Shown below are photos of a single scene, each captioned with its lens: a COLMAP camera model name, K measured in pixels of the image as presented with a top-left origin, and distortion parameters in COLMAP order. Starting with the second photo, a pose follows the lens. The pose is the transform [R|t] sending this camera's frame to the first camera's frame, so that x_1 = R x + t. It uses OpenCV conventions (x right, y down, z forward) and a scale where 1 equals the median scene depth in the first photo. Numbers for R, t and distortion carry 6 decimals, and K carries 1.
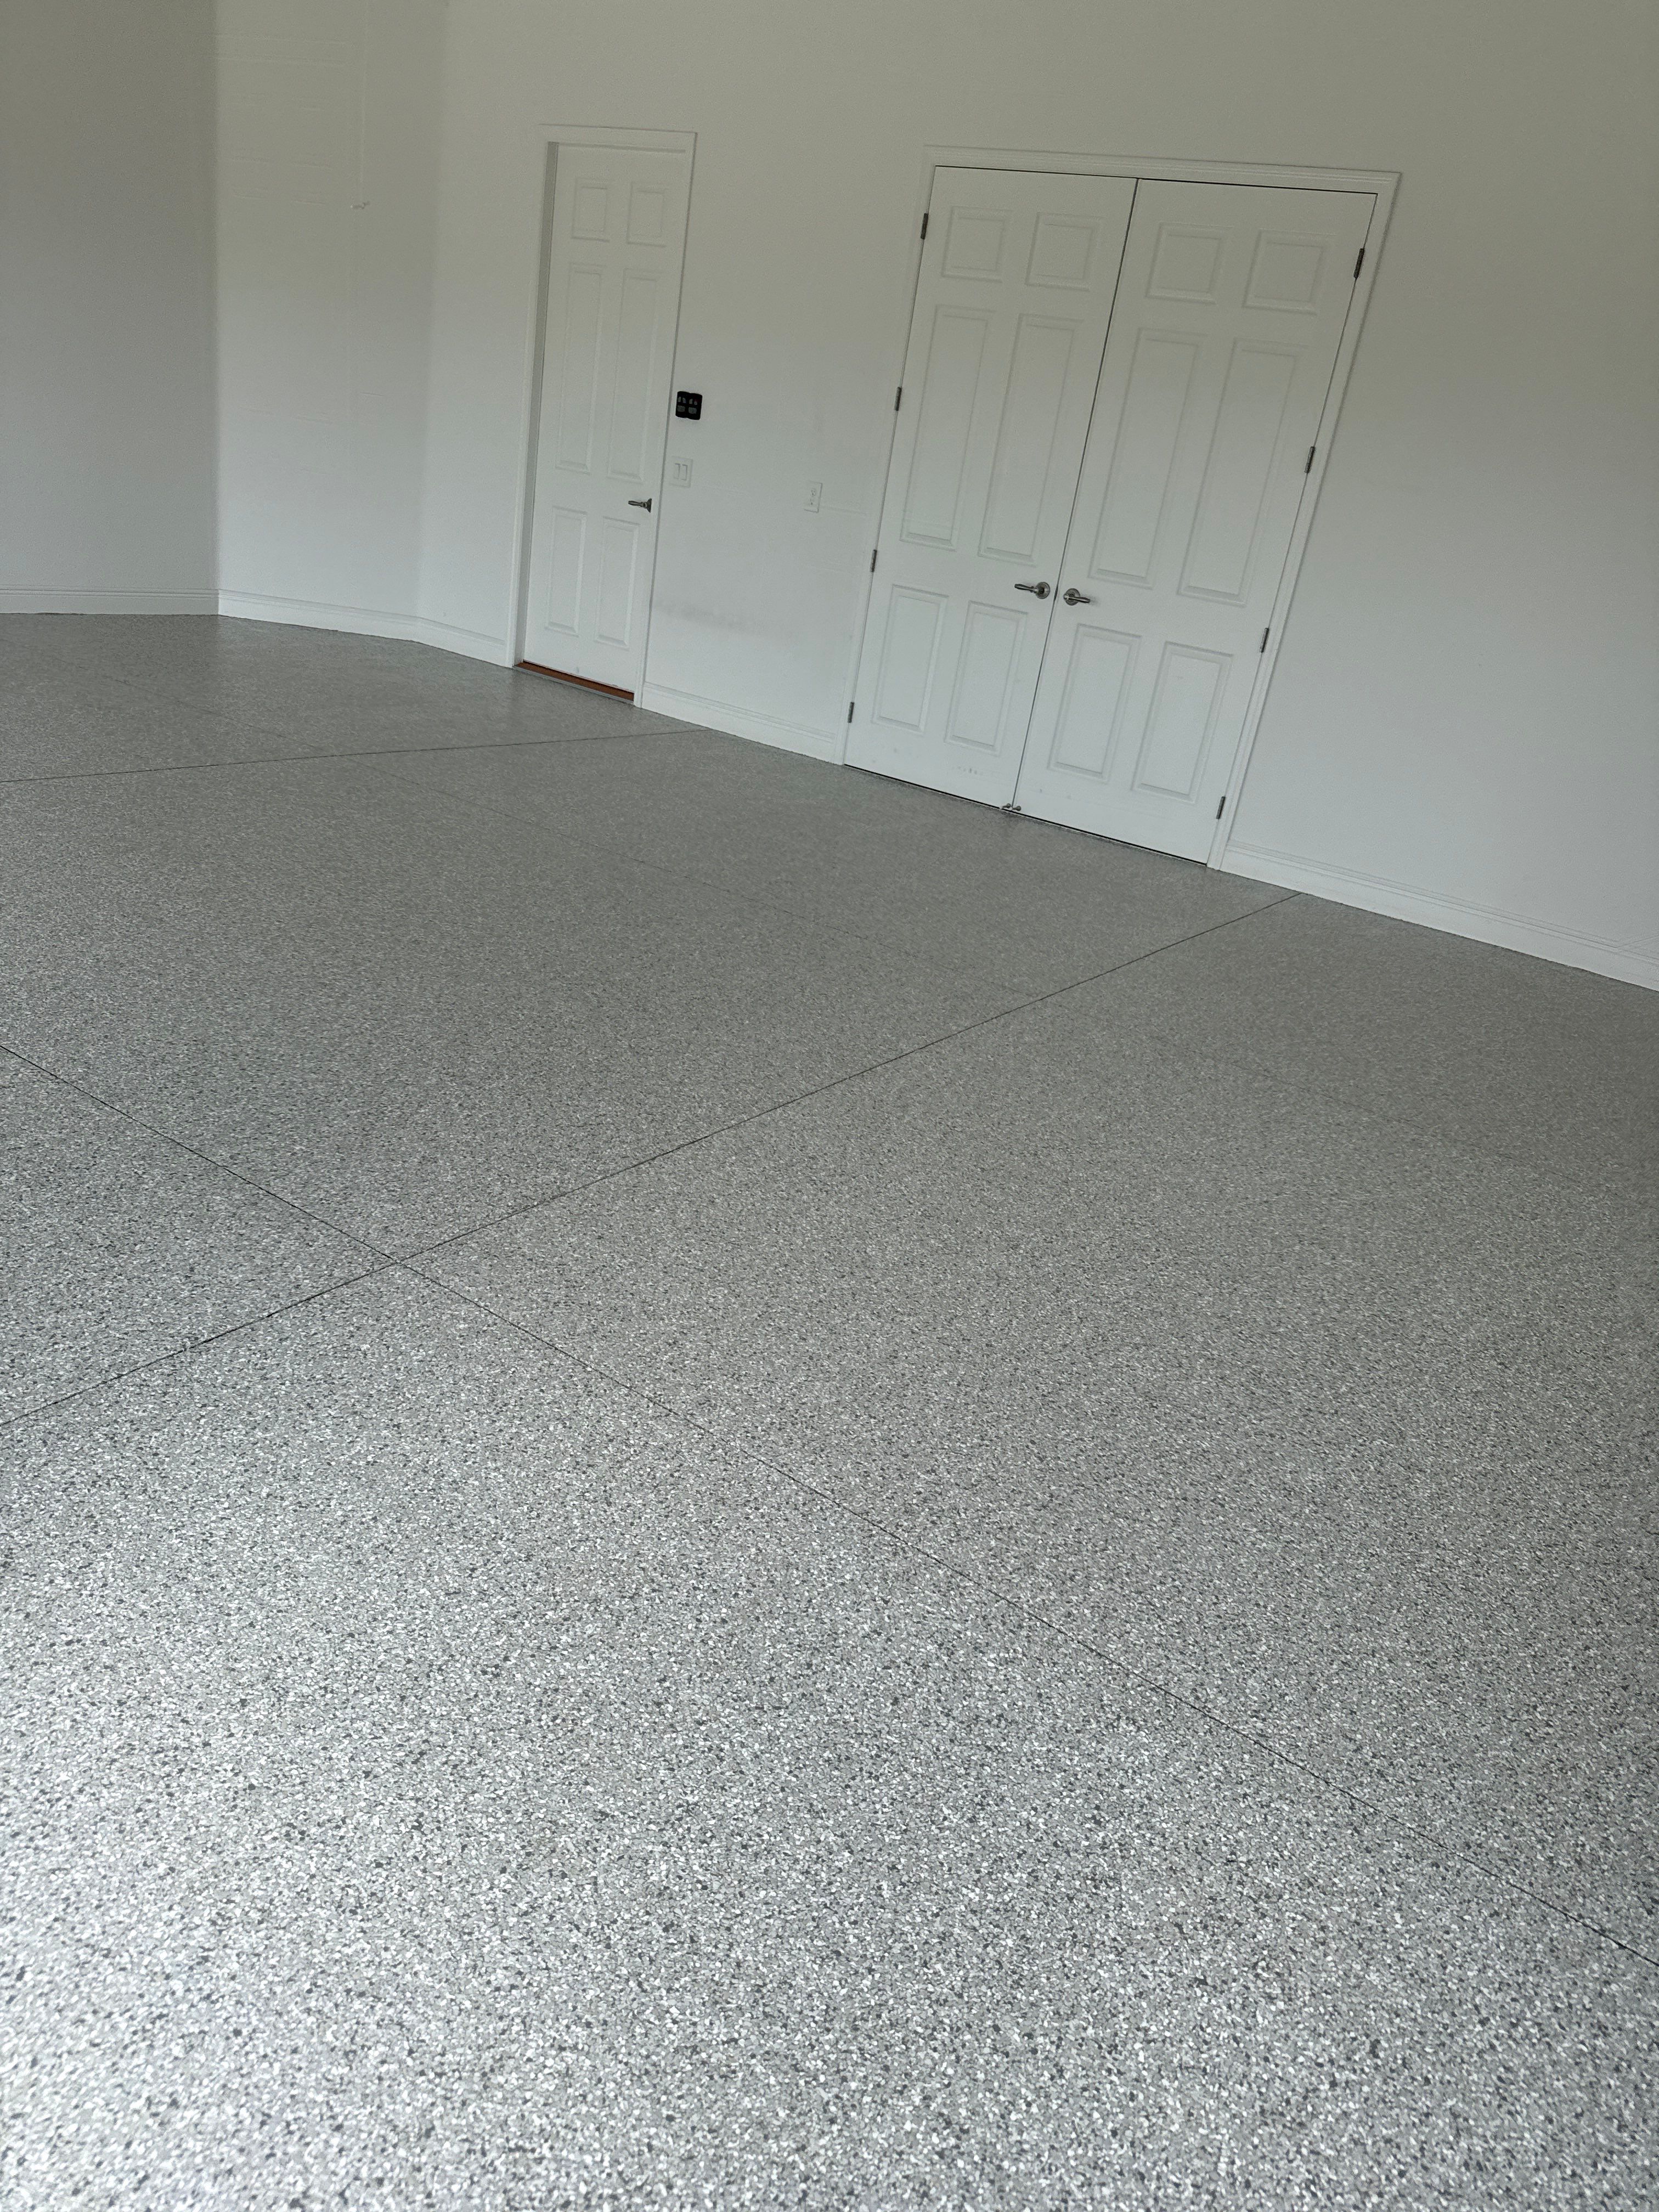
lens RADIAL K [[1585.5, 0, 852.7], [0, 1585.5, 1126.5], [0, 0, 1]] dist [0.033436, -0.042169]
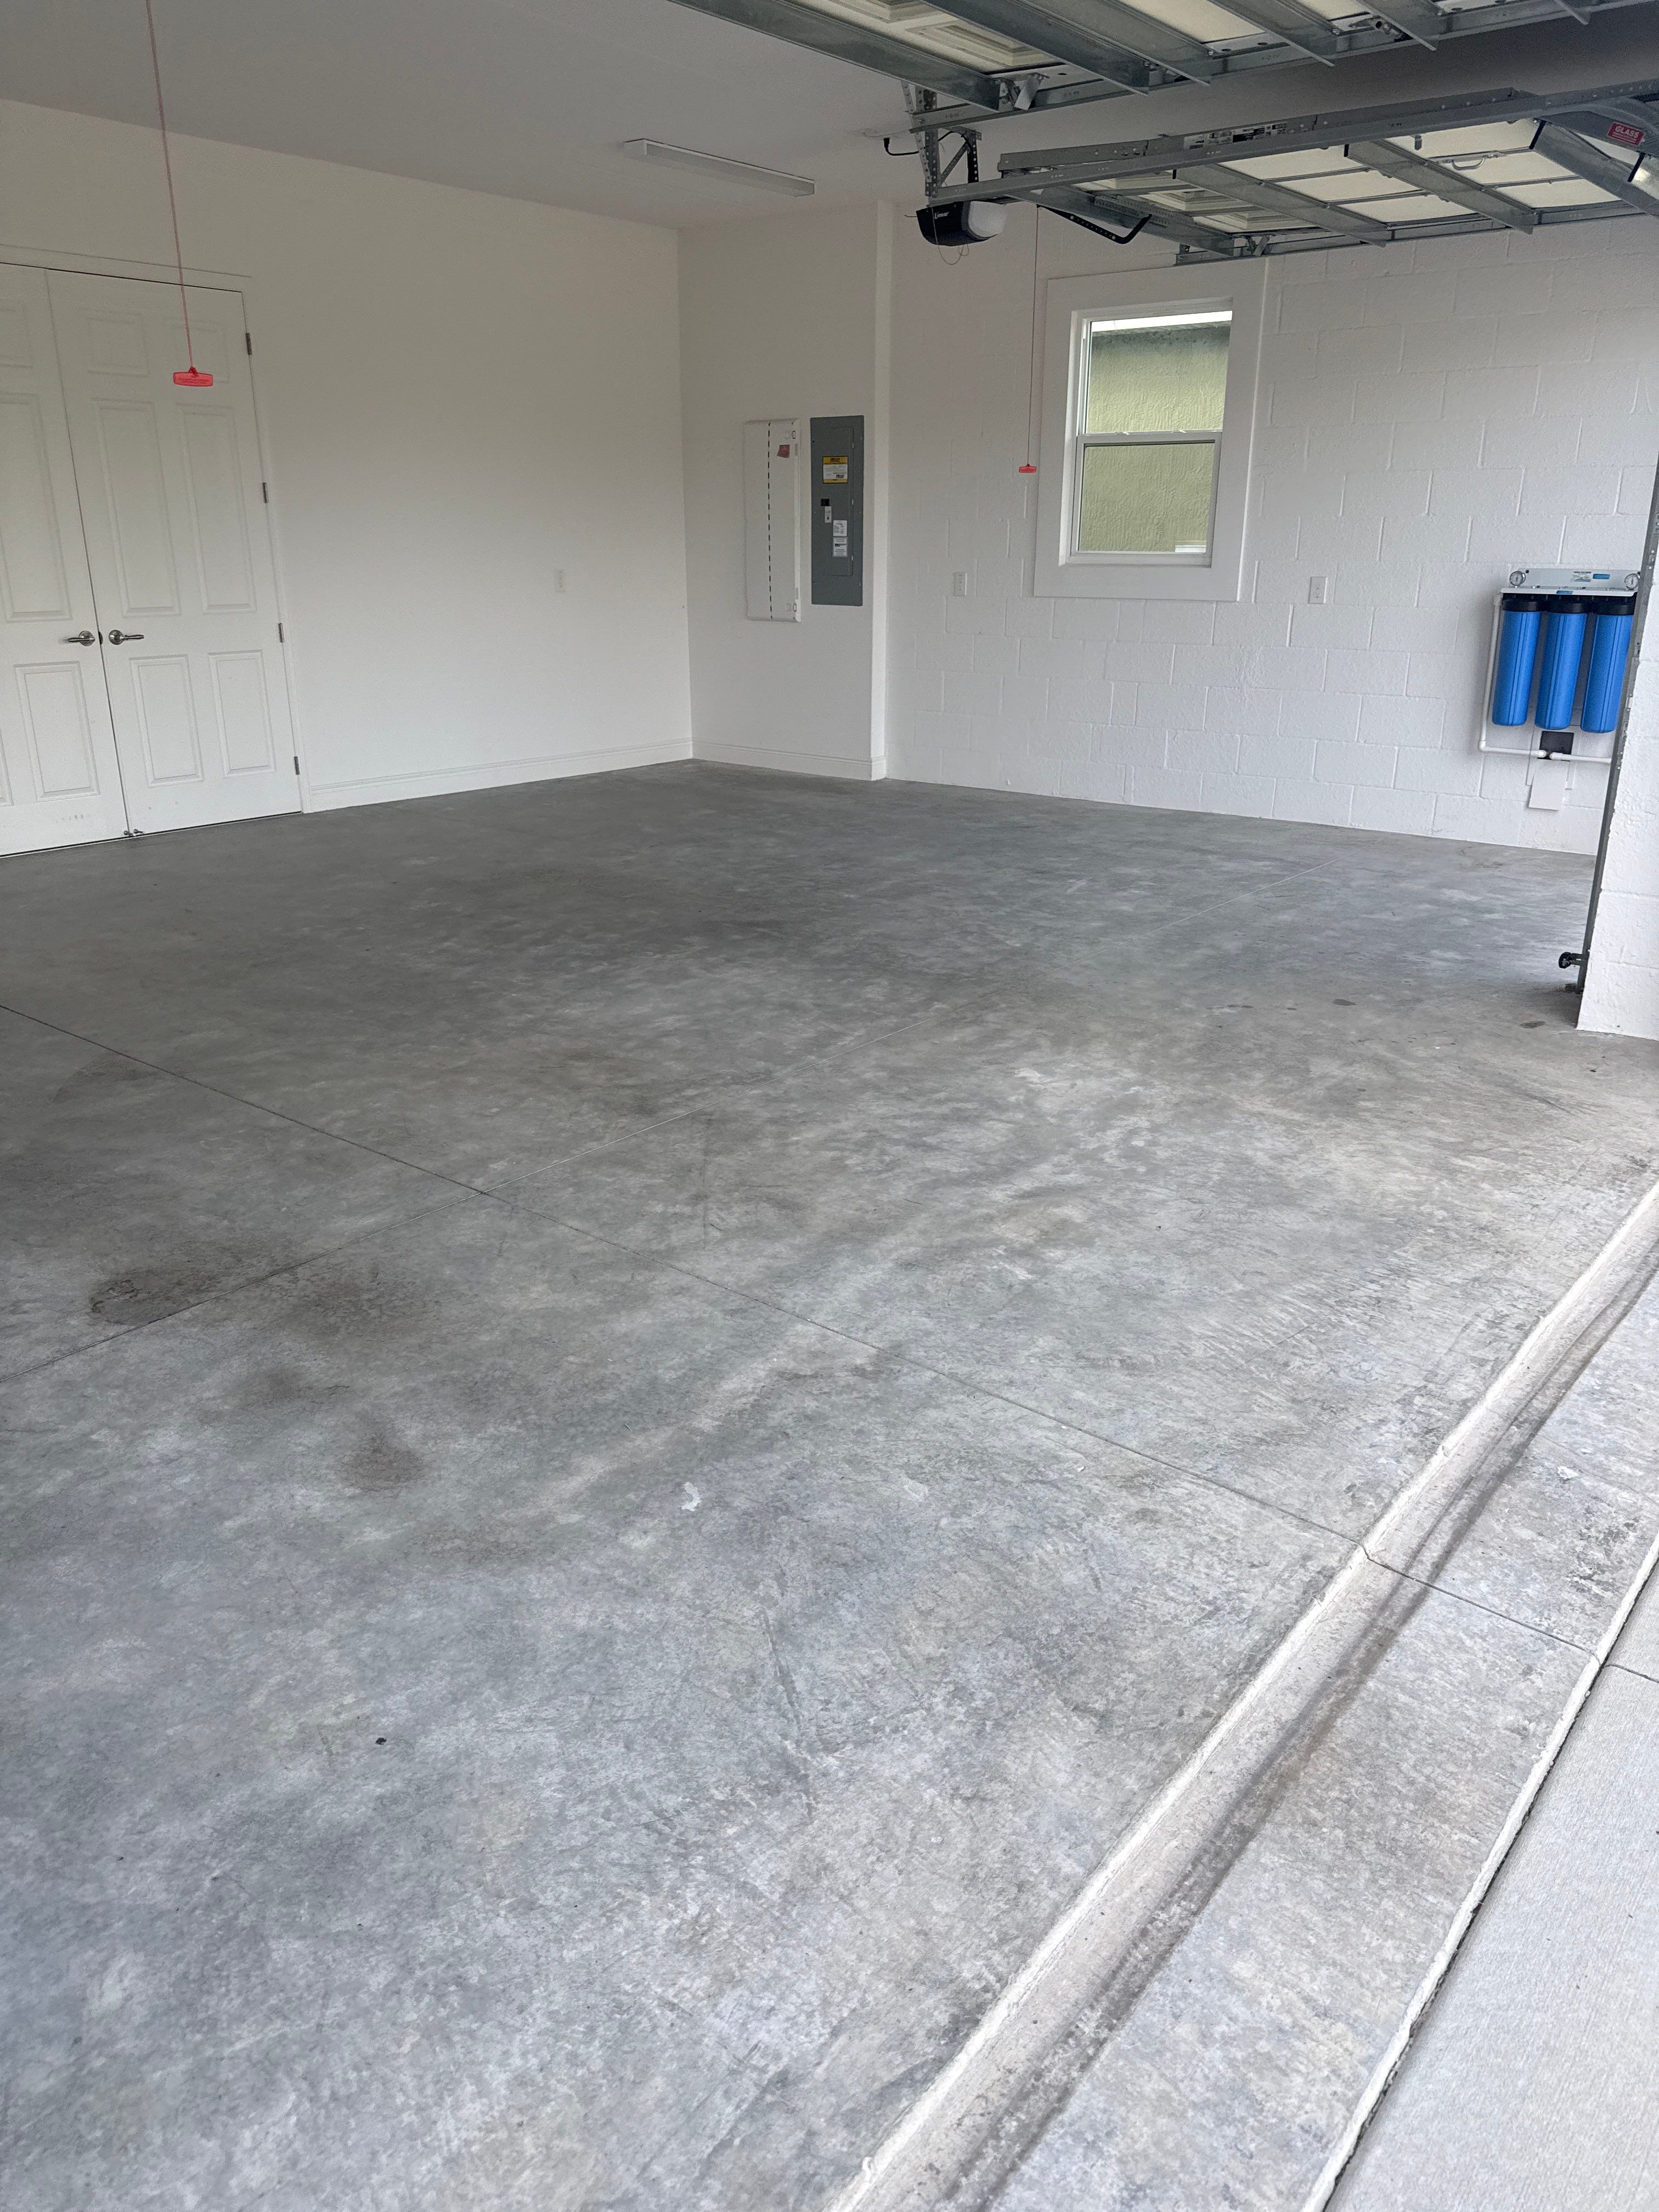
lens RADIAL K [[1585.5, 0, 868.6], [0, 1585.5, 1096.4], [0, 0, 1]] dist [0.033436, -0.042169]
pose [[0.069795, -0.477663, 0.875767, -2.451384], [0.398561, 0.818146, 0.414471, -0.830937], [-0.914482, 0.320118, 0.247480, 0.895665]]
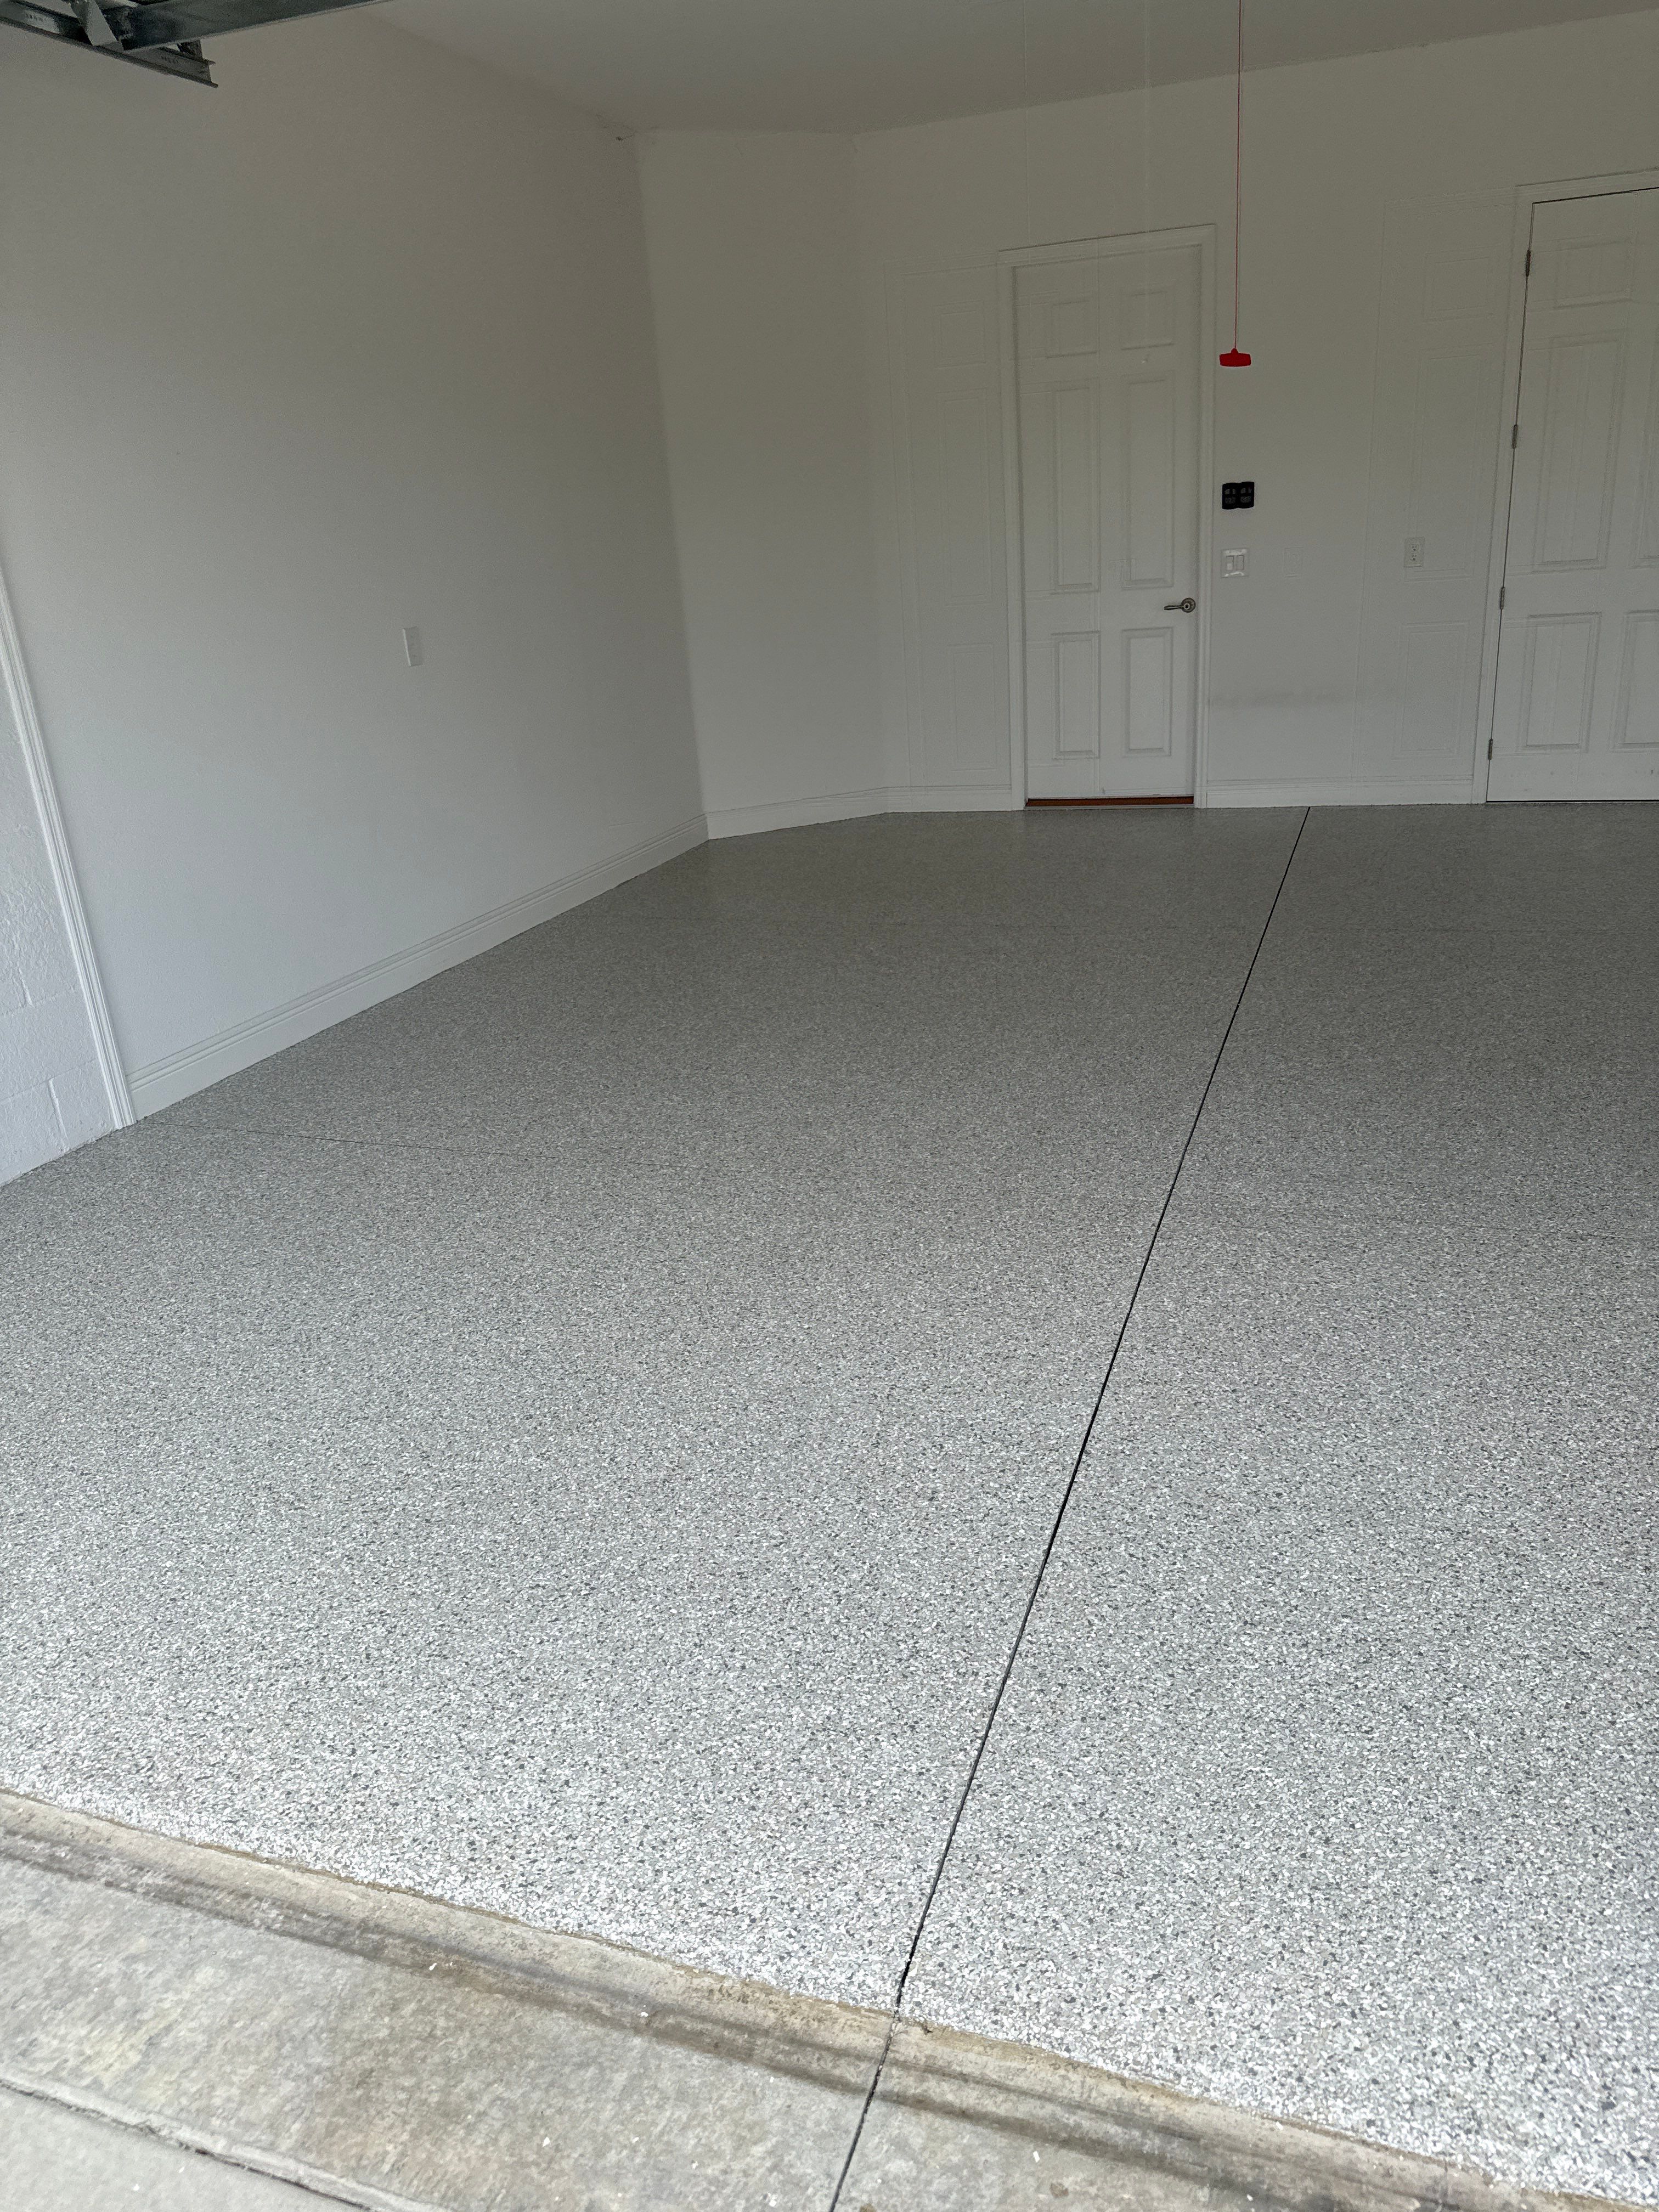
lens RADIAL K [[1585.5, 0, 817.6], [0, 1585.5, 1112.7], [0, 0, 1]] dist [0.033436, -0.042169]
pose [[0.943773, -0.293000, 0.153110, -1.754612], [0.297407, 0.954731, -0.006196, -0.466185], [-0.144363, 0.051383, 0.988190, 0.260411]]
